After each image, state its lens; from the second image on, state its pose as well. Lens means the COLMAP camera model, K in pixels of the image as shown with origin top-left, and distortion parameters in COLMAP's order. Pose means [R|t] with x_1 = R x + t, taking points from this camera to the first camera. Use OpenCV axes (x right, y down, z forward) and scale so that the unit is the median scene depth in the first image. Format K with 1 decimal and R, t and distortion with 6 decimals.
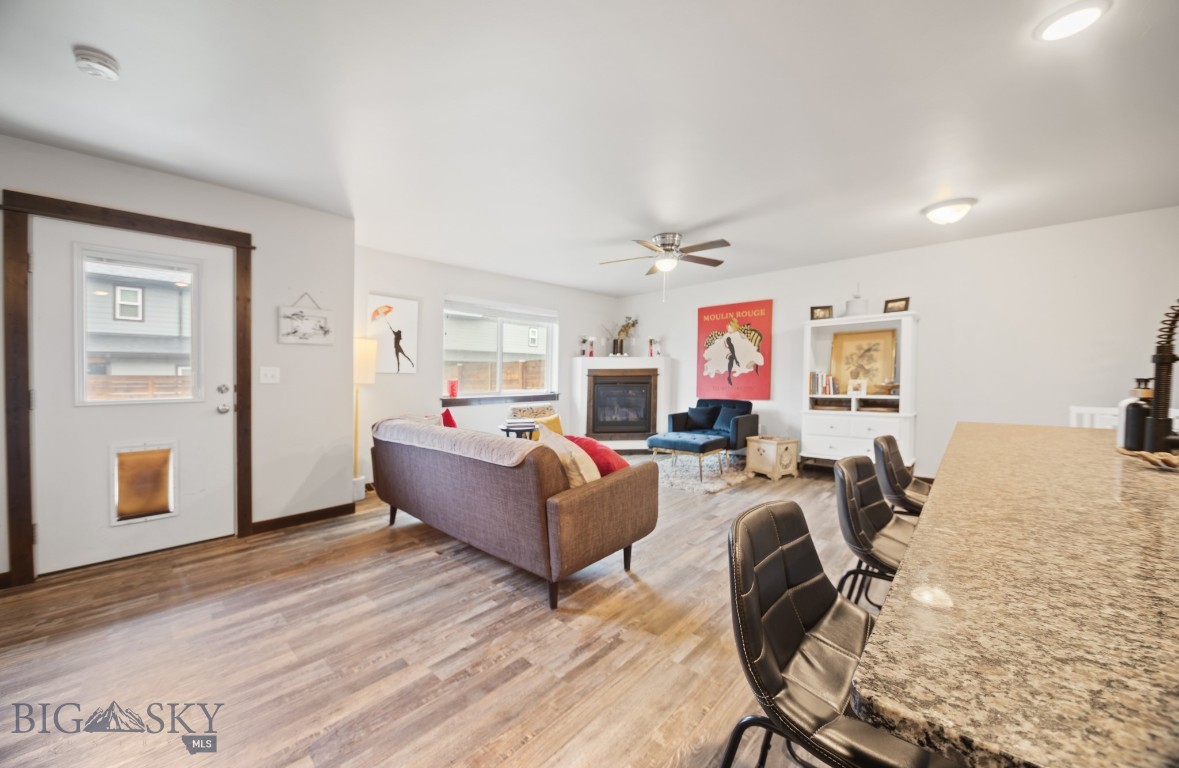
lens RADIAL K [[432.9, 0, 589.3], [0, 432.9, 387.0], [0, 0, 1]] dist [-0.001592, -0.003145]
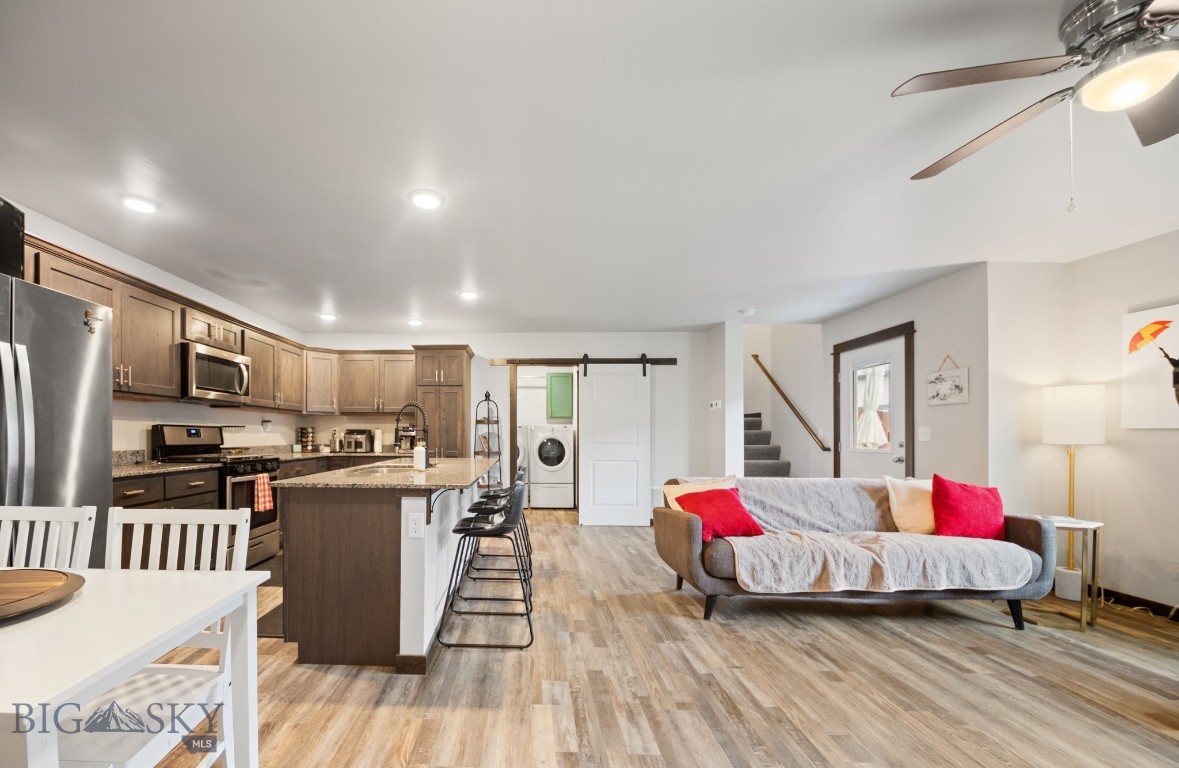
lens RADIAL K [[489.3, 0, 506.5], [0, 489.3, 435.6], [0, 0, 1]] dist [-0.012443, 0.000672]
pose [[-0.761133, 0.001511, -0.648594, 0.561573], [-0.013789, 0.999734, 0.018511, -0.017504], [0.648449, 0.023033, -0.760910, 0.719768]]
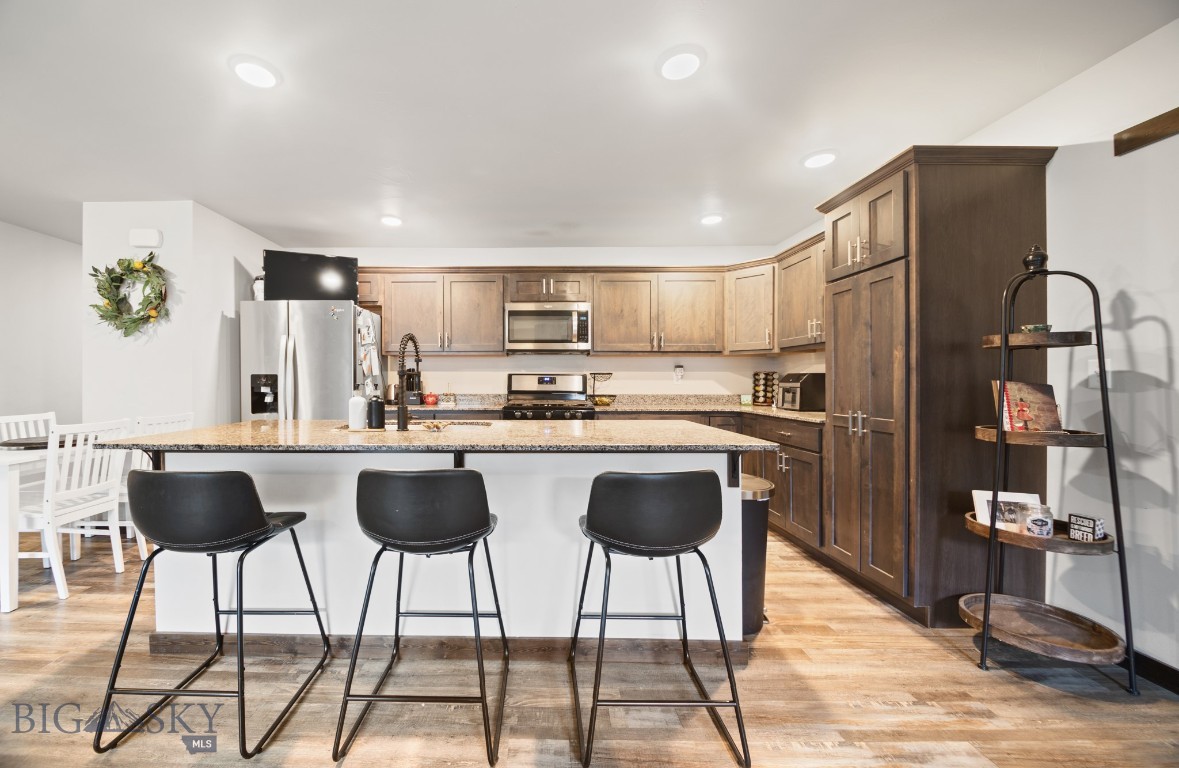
lens RADIAL K [[432.9, 0, 527.4], [0, 432.9, 385.9], [0, 0, 1]] dist [-0.001592, -0.003145]
pose [[-0.658708, -0.001718, 0.752396, -0.086656], [0.017850, 0.999680, 0.017911, -0.006246], [-0.752187, 0.025228, -0.658467, 0.359767]]
